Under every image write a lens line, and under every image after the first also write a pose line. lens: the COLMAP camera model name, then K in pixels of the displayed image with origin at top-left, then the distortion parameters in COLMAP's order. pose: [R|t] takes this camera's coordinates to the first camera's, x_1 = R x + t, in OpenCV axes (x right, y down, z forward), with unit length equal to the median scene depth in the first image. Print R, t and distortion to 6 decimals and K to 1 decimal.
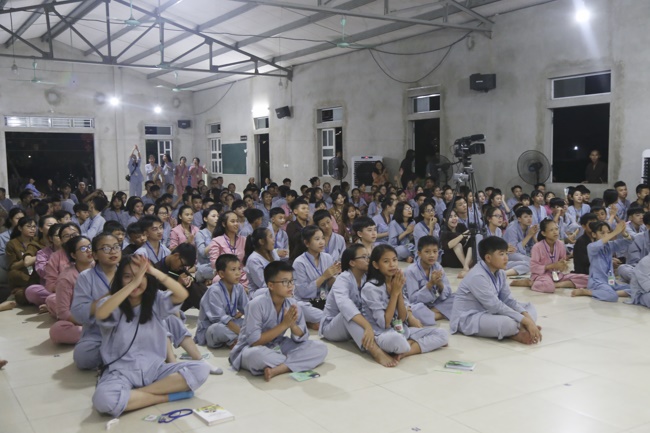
lens RADIAL K [[647.5, 0, 327.5], [0, 647.5, 222.9], [0, 0, 1]] dist [0.044340, 0.000000]
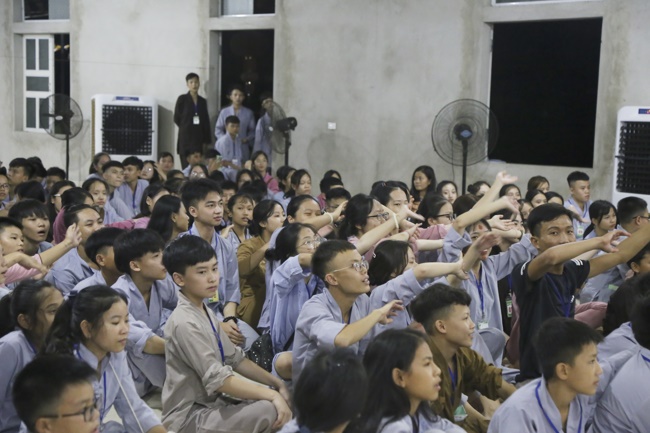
lens RADIAL K [[1106.8, 0, 324.8], [0, 1106.8, 214.3], [0, 0, 1]] dist [0.279197, 0.000000]
pose [[0.962193, 0.016915, 0.271842, -0.024175], [-0.017090, 0.999852, -0.001724, -0.011294], [-0.271831, -0.002987, 0.962340, 0.113579]]
